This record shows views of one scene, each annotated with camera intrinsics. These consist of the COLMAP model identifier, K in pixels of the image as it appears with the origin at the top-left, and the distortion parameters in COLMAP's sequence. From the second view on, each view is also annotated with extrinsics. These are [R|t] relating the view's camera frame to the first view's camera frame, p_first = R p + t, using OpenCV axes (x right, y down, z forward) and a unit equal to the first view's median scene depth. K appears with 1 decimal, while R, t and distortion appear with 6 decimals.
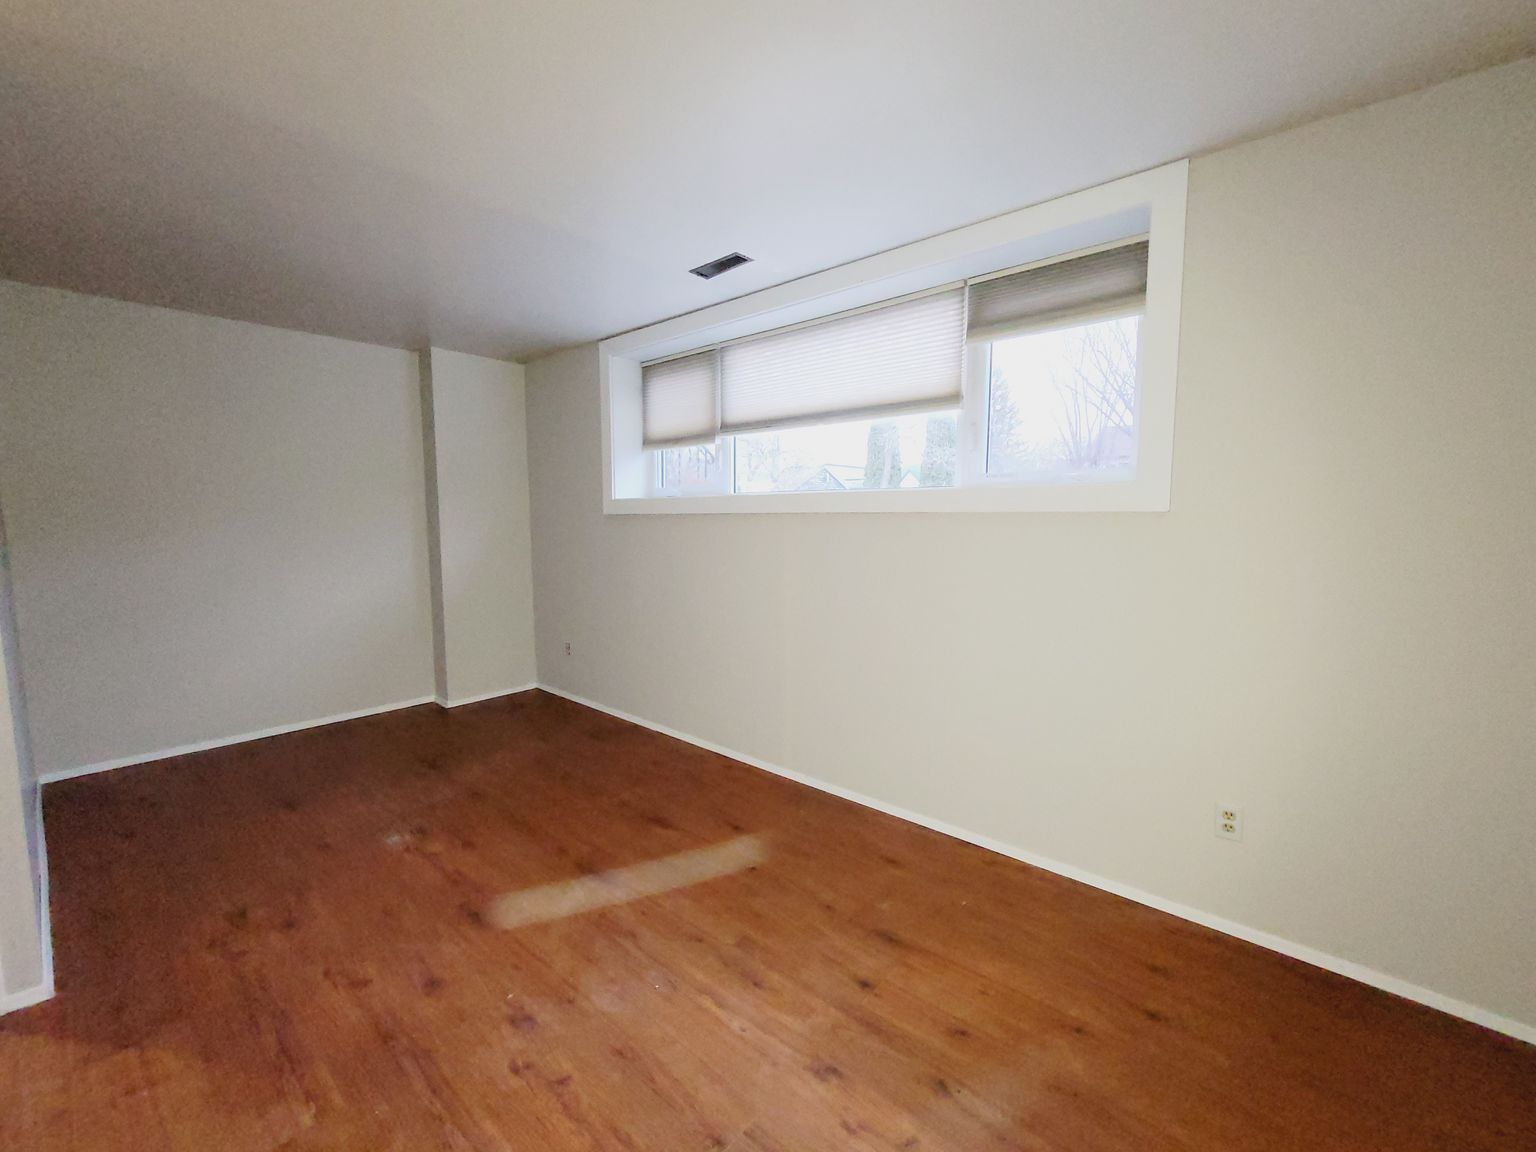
lens RADIAL K [[636.5, 0, 768.0], [0, 636.5, 576.0], [0, 0, 1]] dist [0.000741, 0.000235]
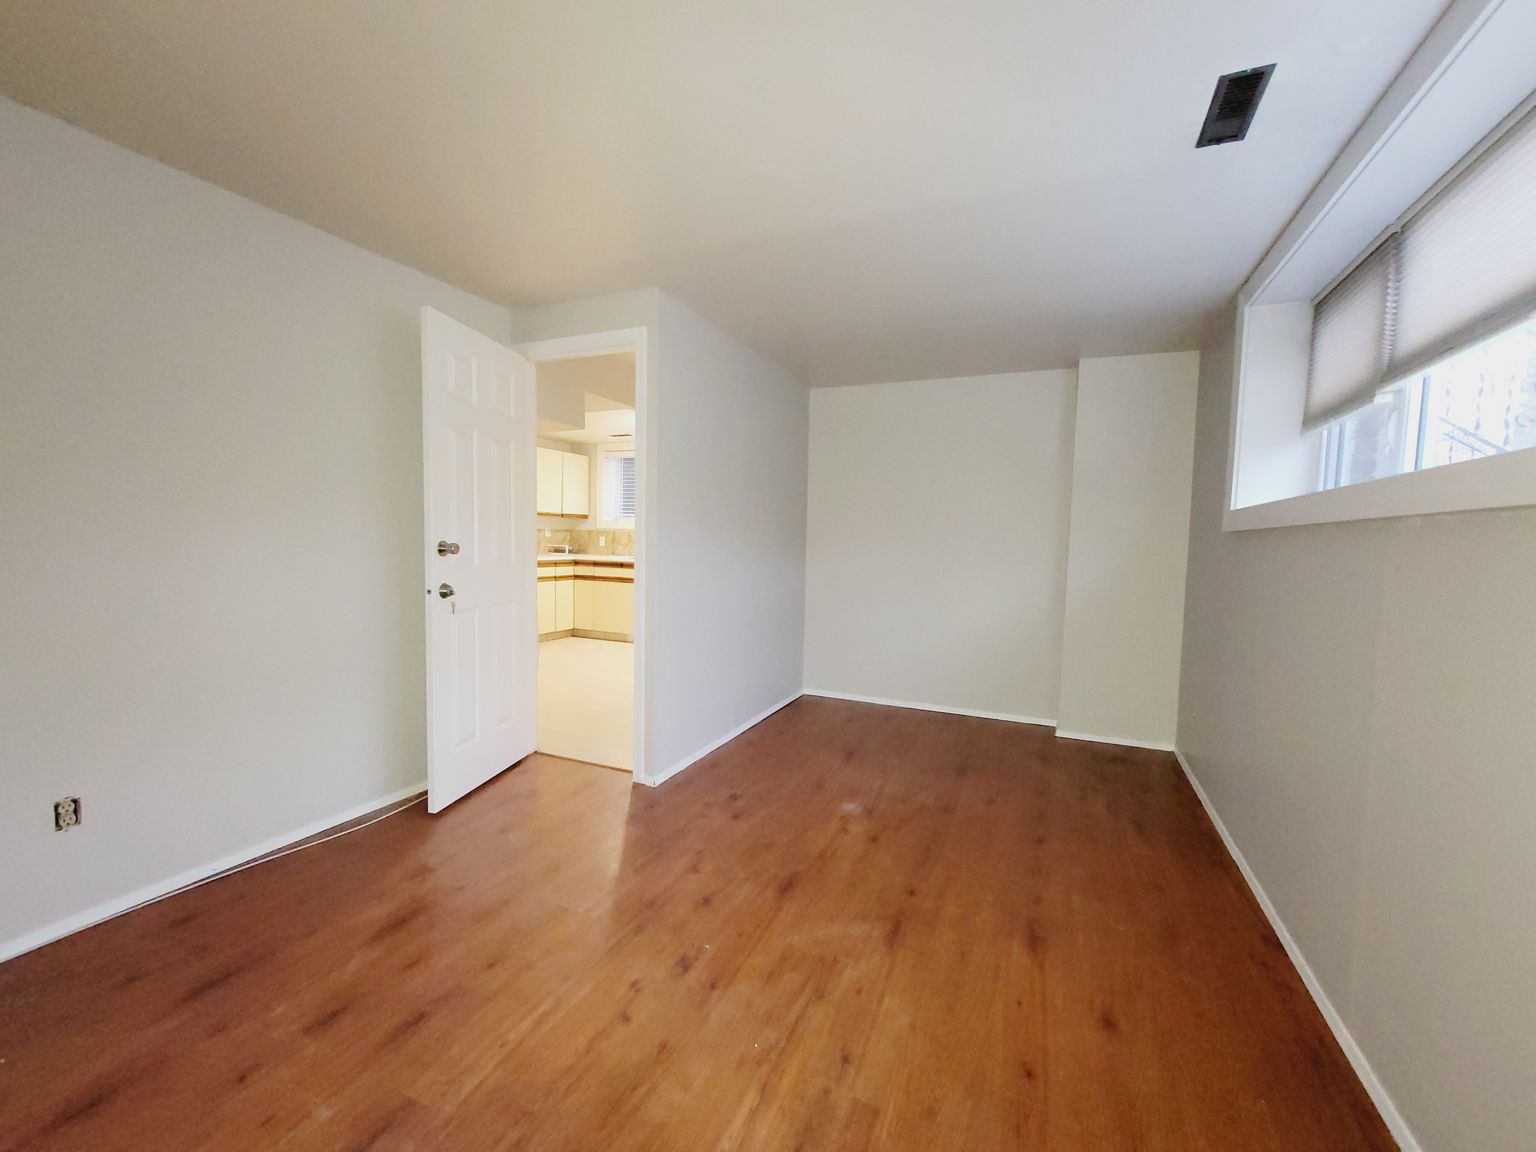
lens RADIAL K [[636.5, 0, 768.0], [0, 636.5, 576.0], [0, 0, 1]] dist [0.000741, 0.000235]
pose [[0.289546, 0.065441, -0.954924, 0.401622], [-0.112827, 0.993038, 0.033843, -0.019020], [0.950491, 0.097942, 0.294914, 0.443025]]
